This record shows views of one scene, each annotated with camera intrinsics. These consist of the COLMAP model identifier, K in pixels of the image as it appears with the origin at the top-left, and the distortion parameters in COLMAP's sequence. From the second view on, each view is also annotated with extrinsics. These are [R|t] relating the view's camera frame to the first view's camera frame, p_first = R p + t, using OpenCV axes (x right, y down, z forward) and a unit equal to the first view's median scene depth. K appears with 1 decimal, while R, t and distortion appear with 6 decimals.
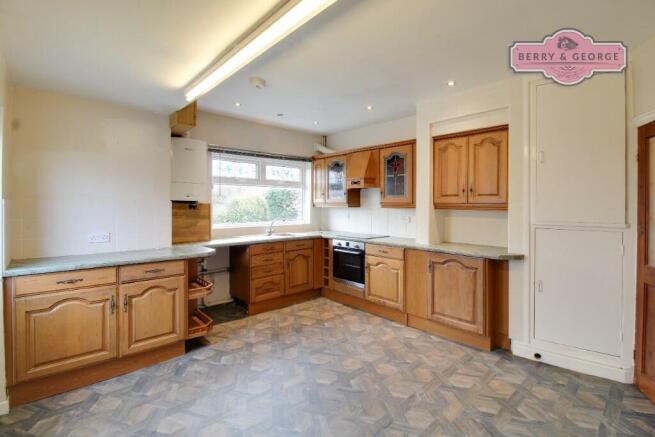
lens RADIAL K [[307.5, 0, 338.9], [0, 307.5, 202.3], [0, 0, 1]] dist [-0.023709, -0.000759]
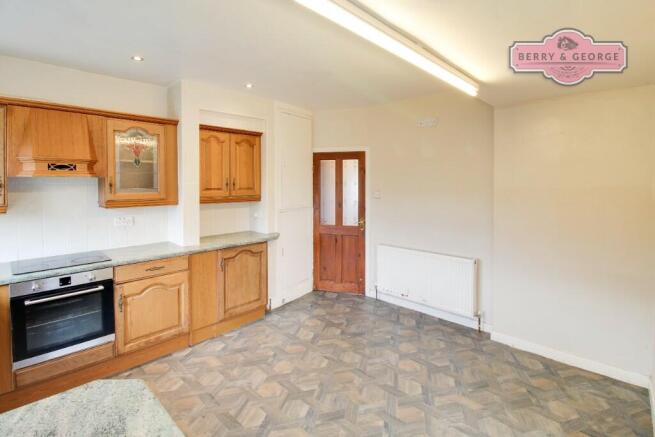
lens RADIAL K [[313.2, 0, 333.5], [0, 313.2, 183.7], [0, 0, 1]] dist [-0.009408, -0.001335]
pose [[-0.063005, -0.009641, 0.997967, -0.698812], [0.002154, 0.999950, 0.009796, -0.050941], [-0.998011, 0.002767, -0.062981, 0.723519]]
